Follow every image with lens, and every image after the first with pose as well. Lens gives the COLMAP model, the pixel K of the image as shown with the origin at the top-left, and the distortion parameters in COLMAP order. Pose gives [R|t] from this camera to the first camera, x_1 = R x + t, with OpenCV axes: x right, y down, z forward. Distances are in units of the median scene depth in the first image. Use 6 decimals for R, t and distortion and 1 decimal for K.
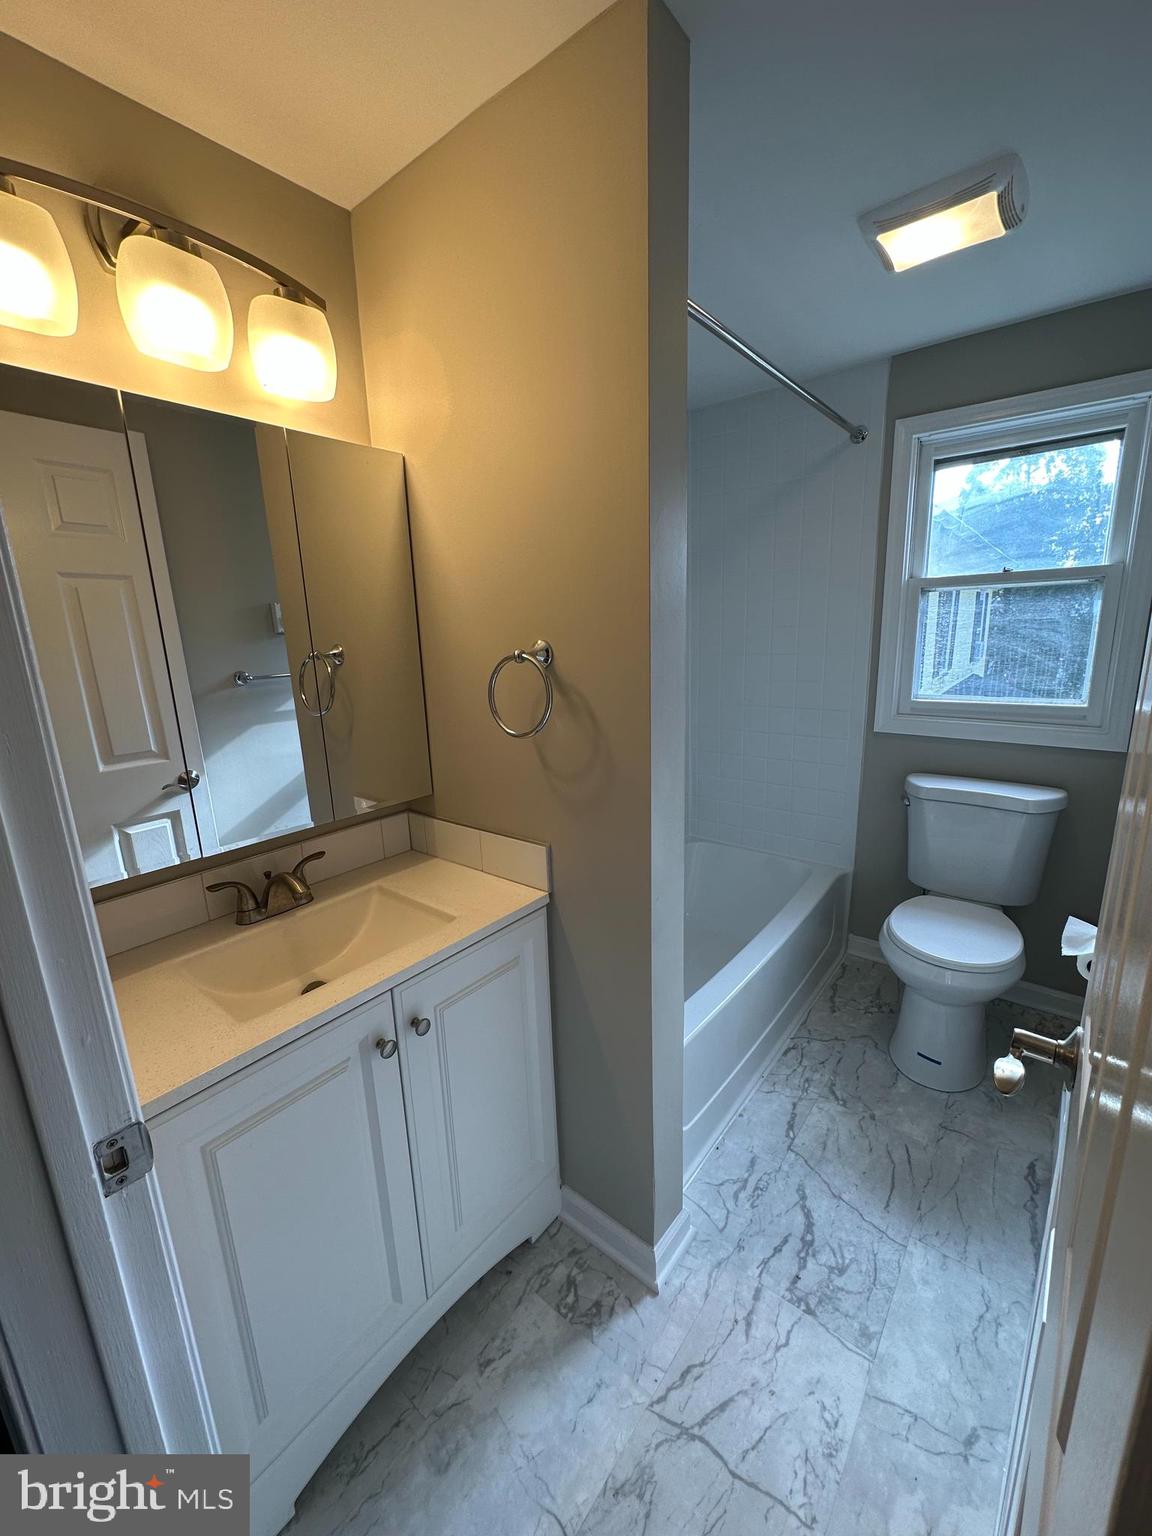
lens RADIAL K [[611.5, 0, 578.1], [0, 611.5, 767.7], [0, 0, 1]] dist [-0.001952, 0.000110]
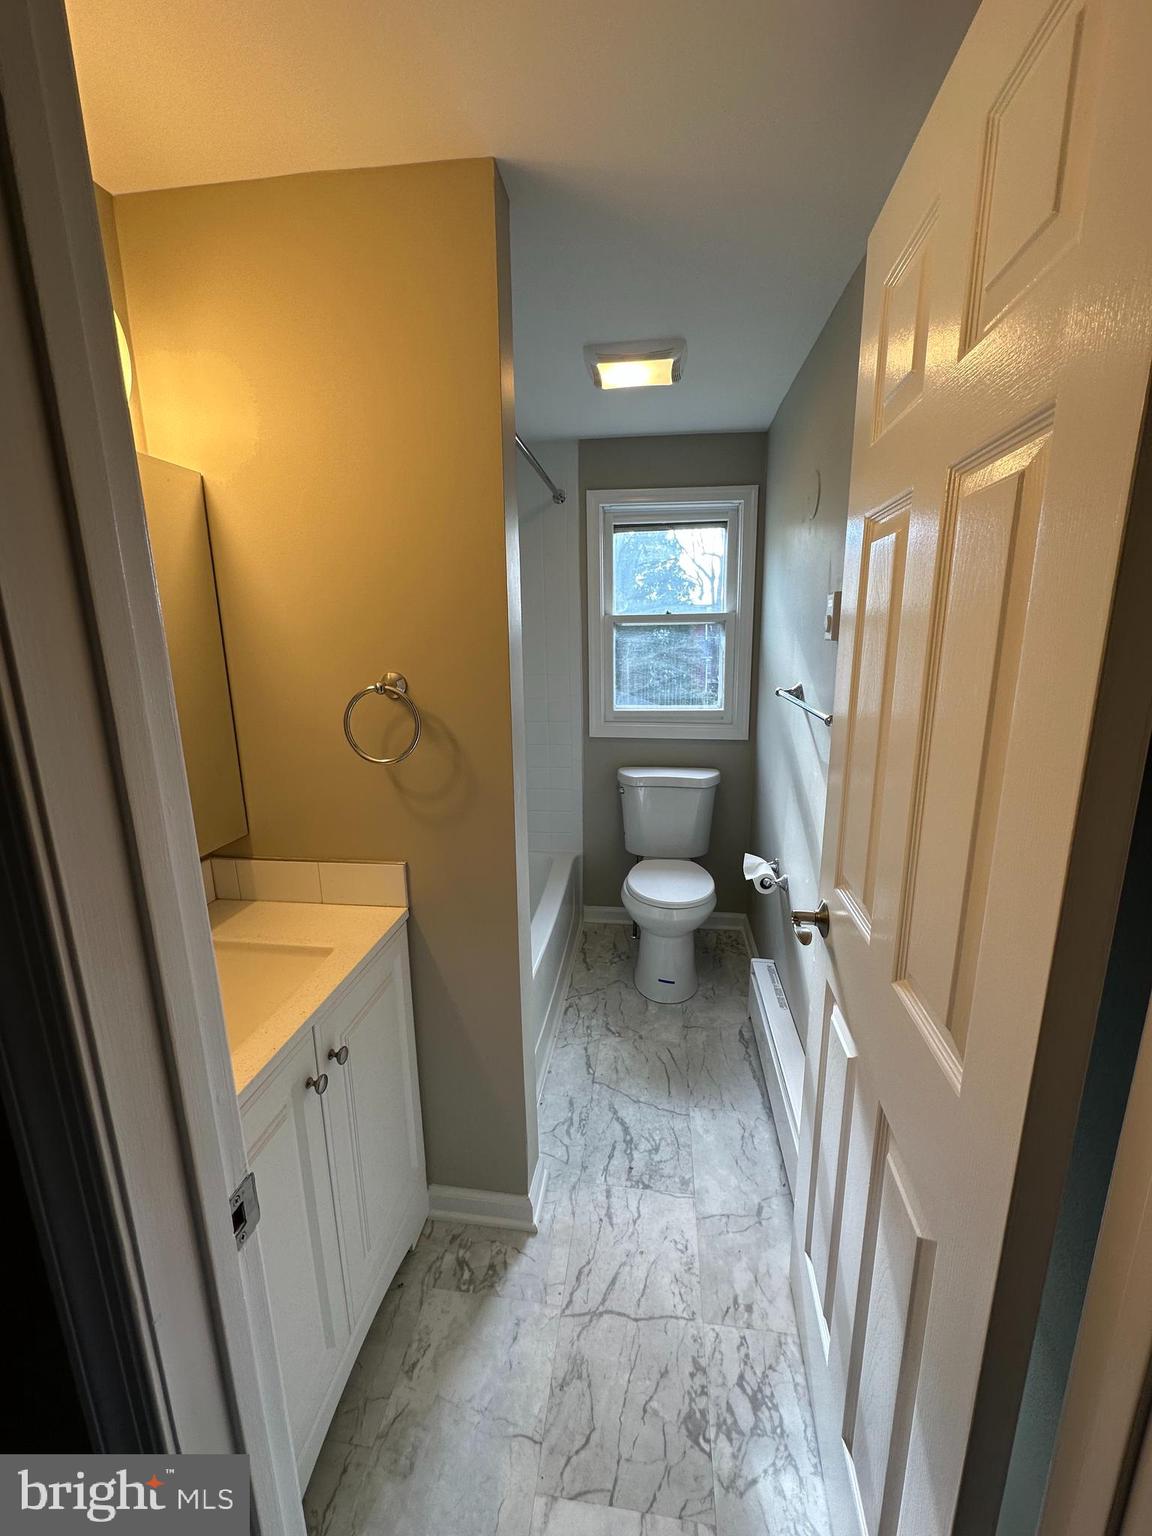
lens RADIAL K [[611.5, 0, 575.8], [0, 611.5, 767.9], [0, 0, 1]] dist [-0.001952, 0.000110]
pose [[0.852566, -0.090755, 0.514679, -0.311885], [0.101980, 0.994765, 0.006480, -0.013477], [-0.512572, 0.046962, 0.857359, -0.069265]]
